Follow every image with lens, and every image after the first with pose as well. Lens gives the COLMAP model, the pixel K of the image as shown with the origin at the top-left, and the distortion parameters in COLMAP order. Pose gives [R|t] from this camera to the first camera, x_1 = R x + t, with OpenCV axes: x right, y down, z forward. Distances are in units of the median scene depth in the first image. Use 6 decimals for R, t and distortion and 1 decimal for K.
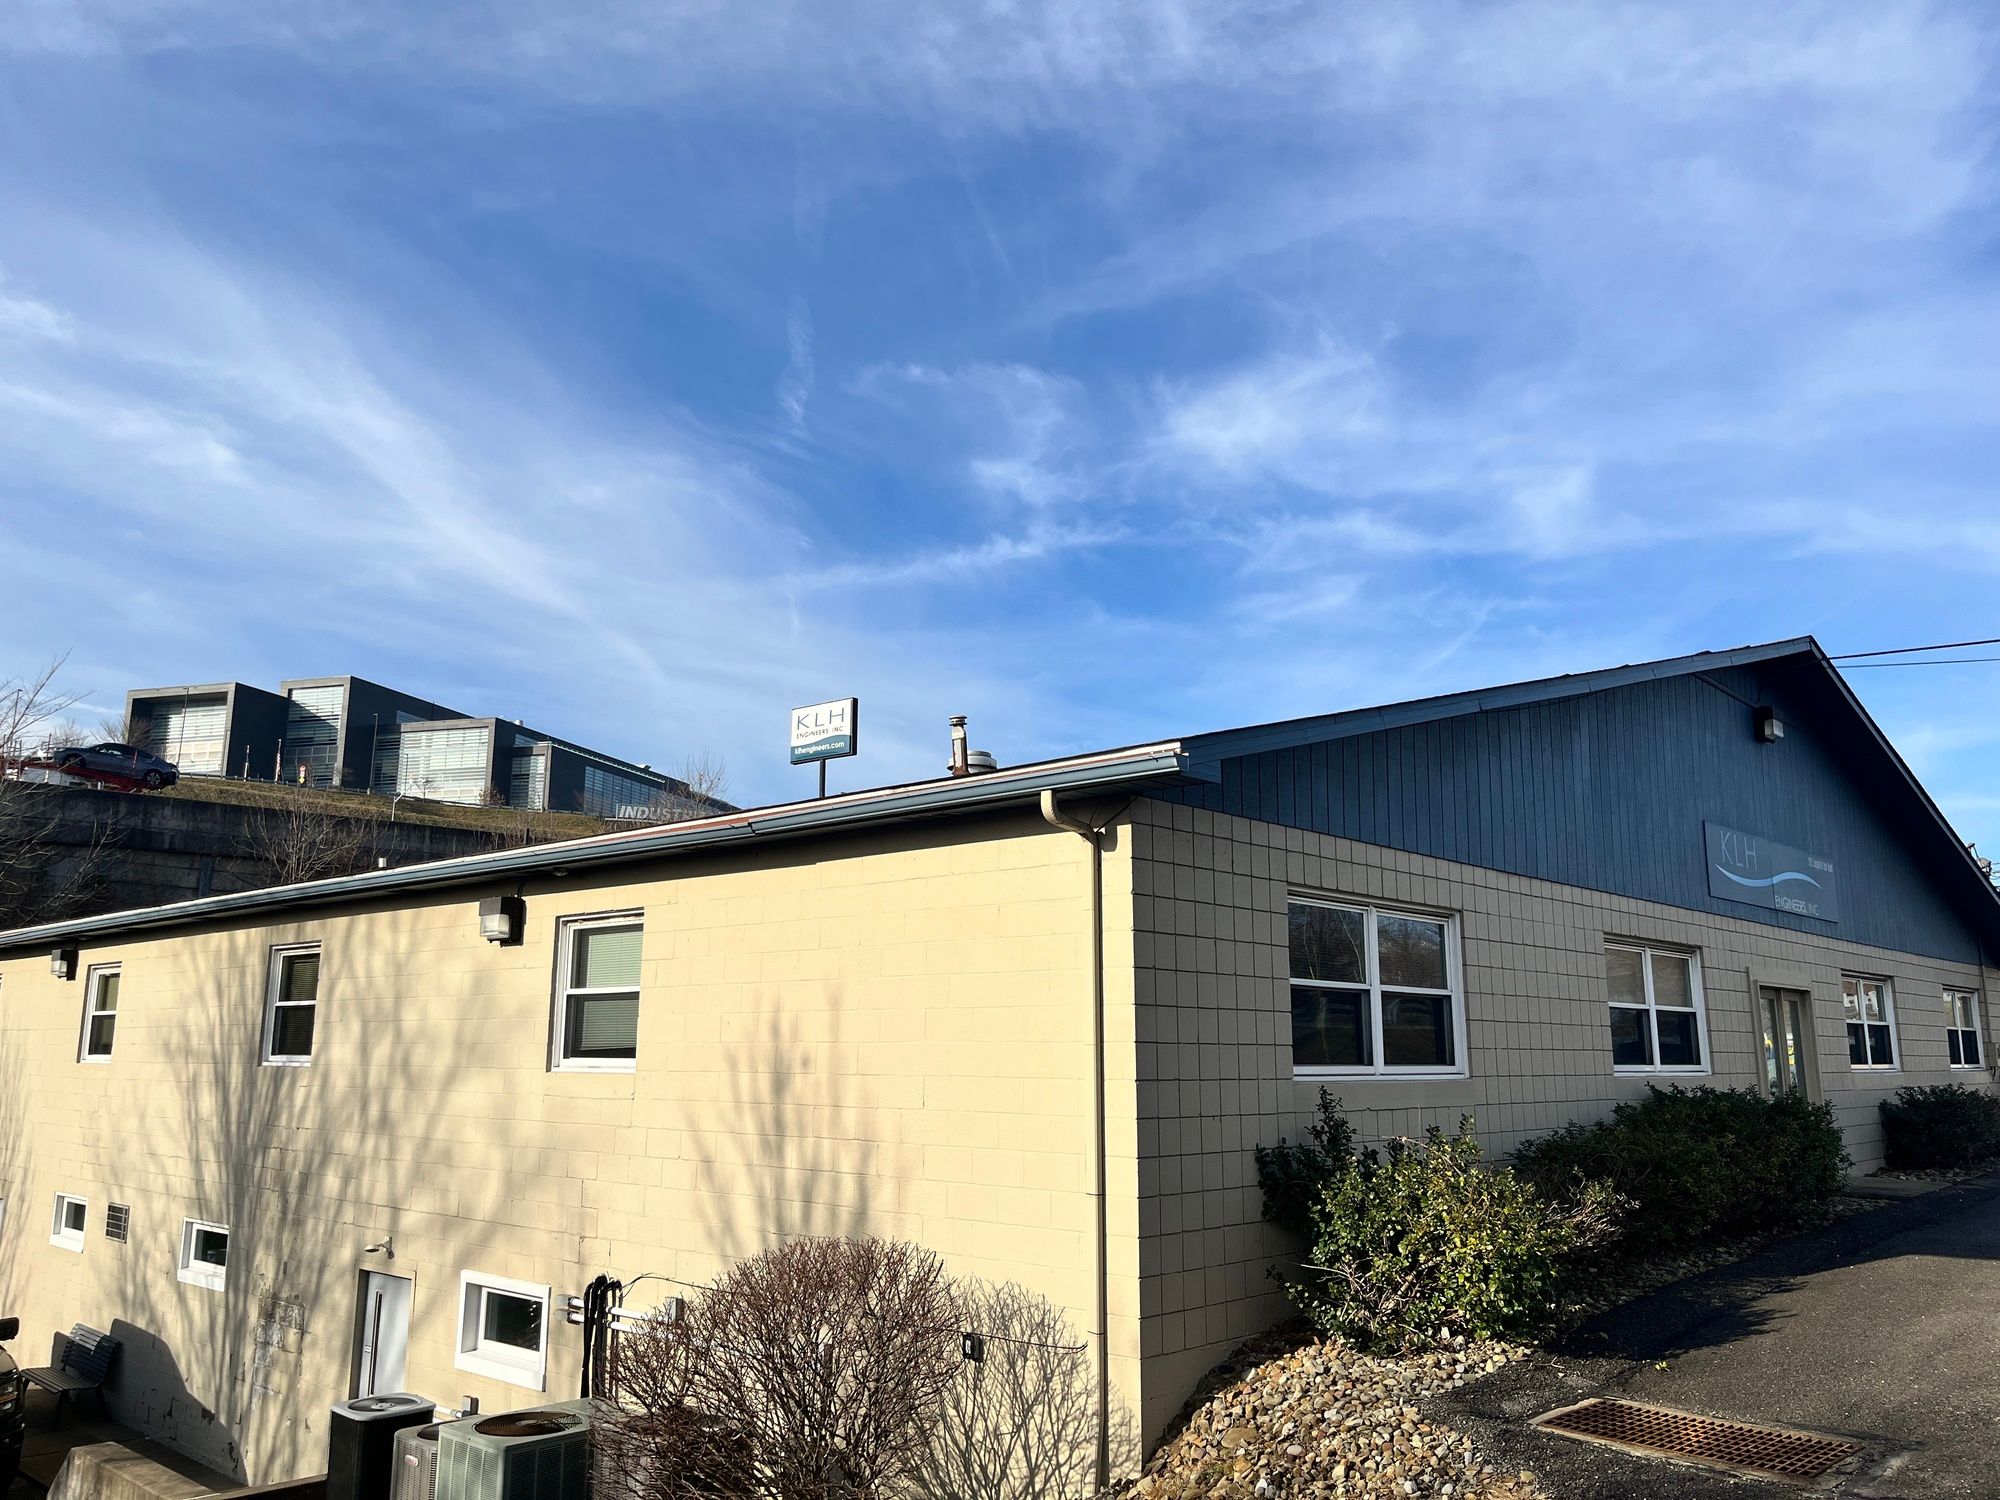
lens RADIAL K [[1521.4, 0, 932.5], [0, 1521.4, 740.0], [0, 0, 1]] dist [0.016784, -0.006499]
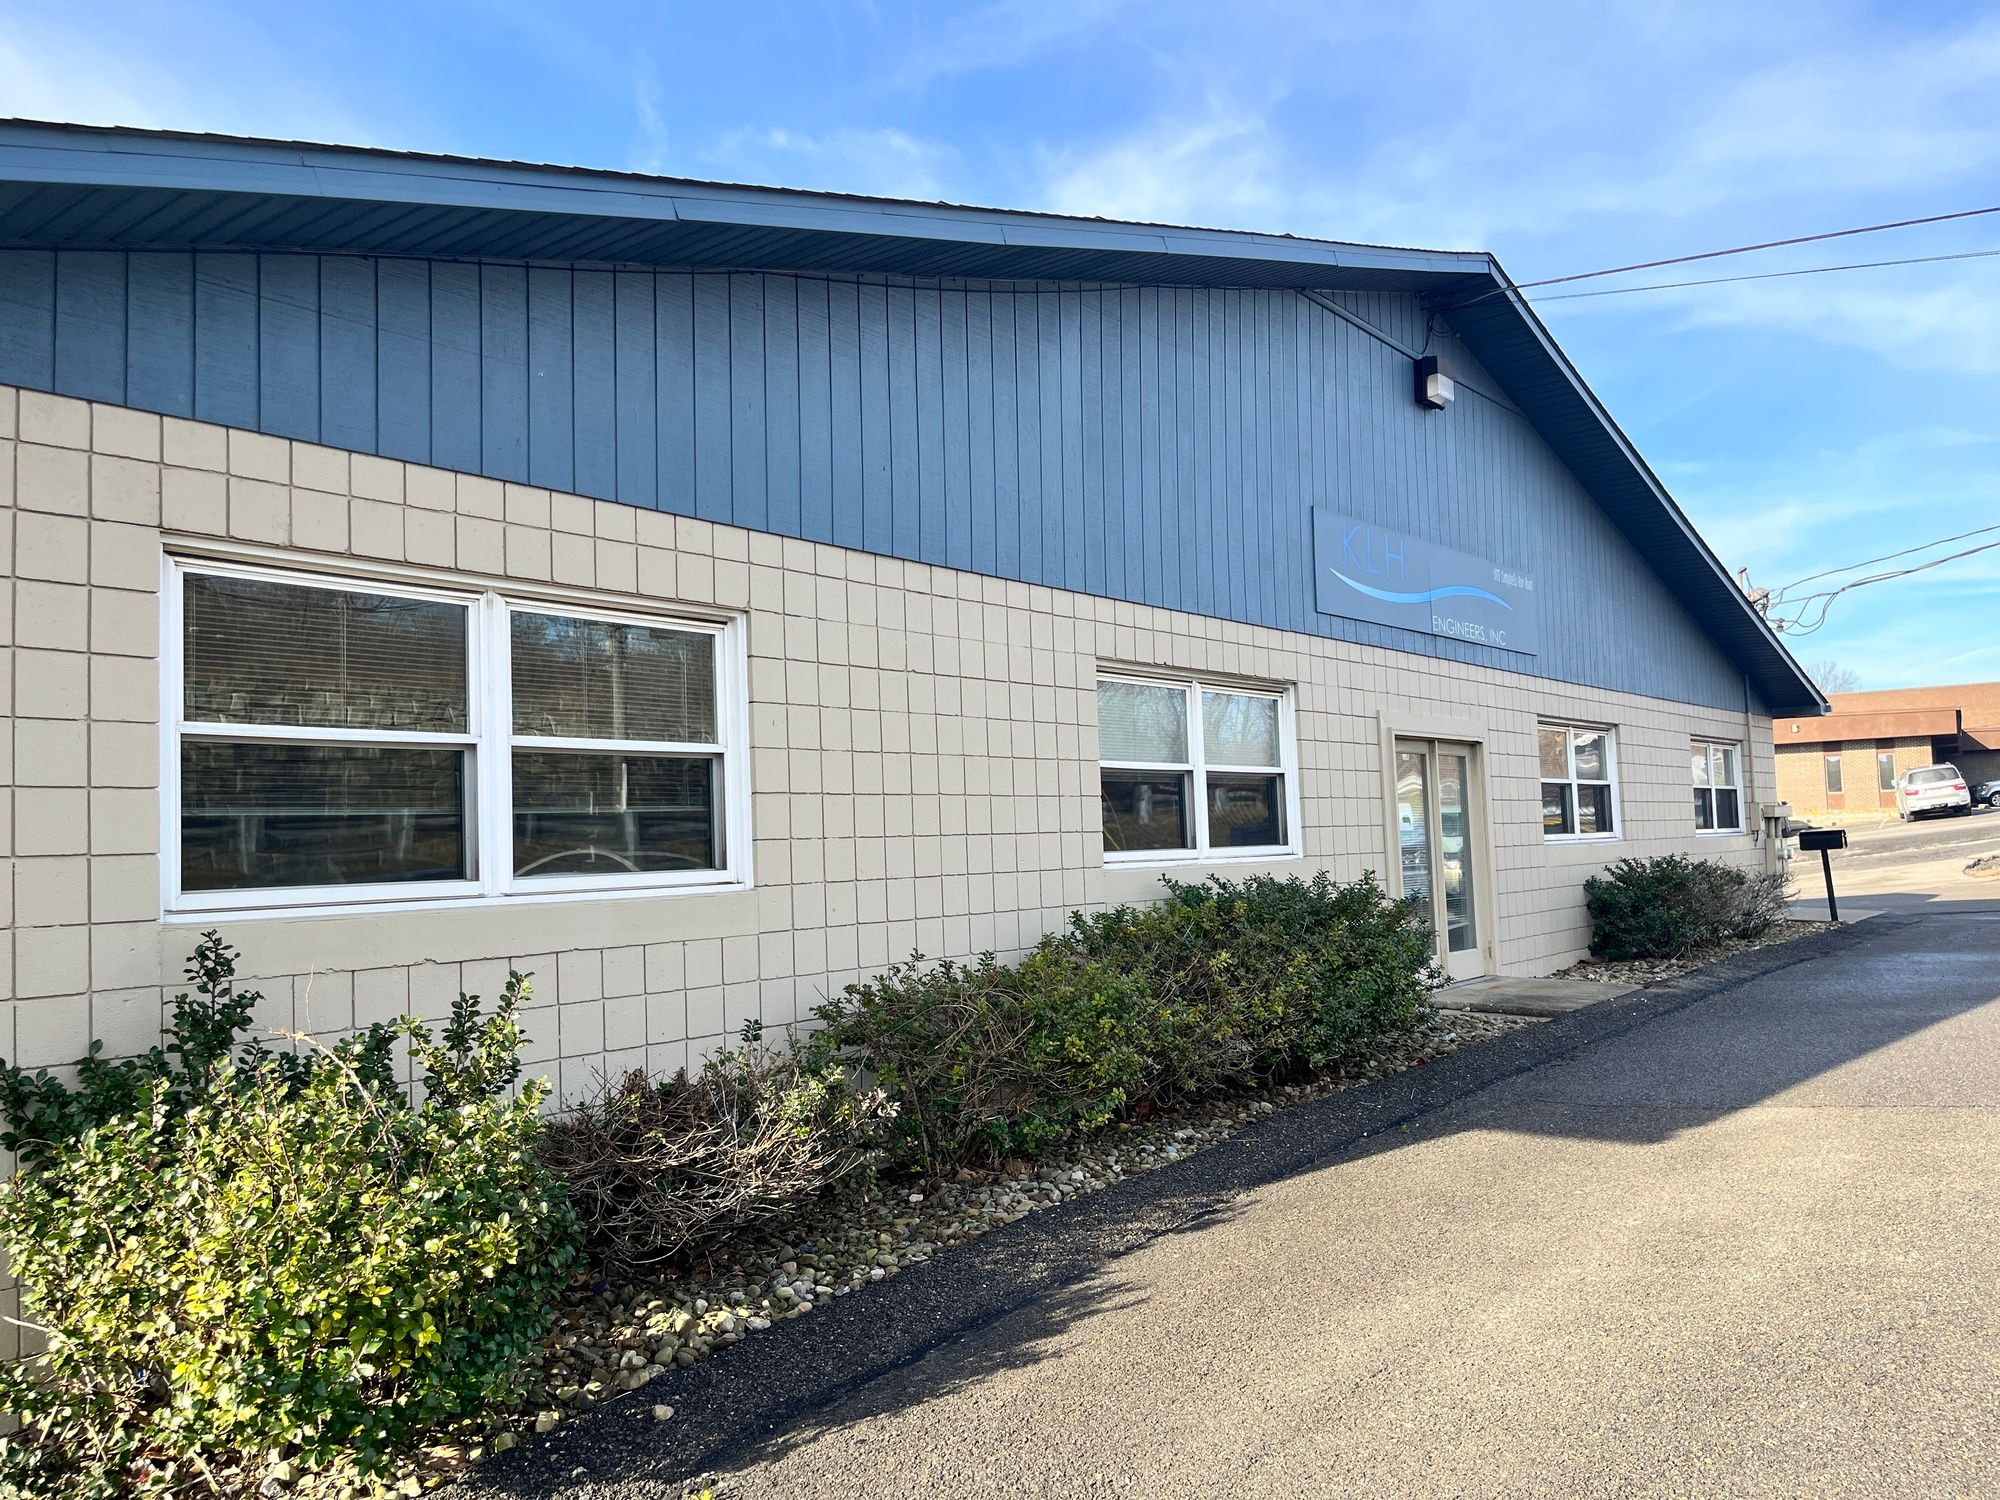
lens RADIAL K [[1515.1, 0, 1000.0], [0, 1515.1, 750.0], [0, 0, 1]] dist [0.025507, -0.002651]
pose [[0.995255, -0.035787, 0.090479, 0.355932], [0.023430, 0.990689, 0.134115, 0.081522], [-0.094436, -0.131359, 0.986827, 0.371670]]
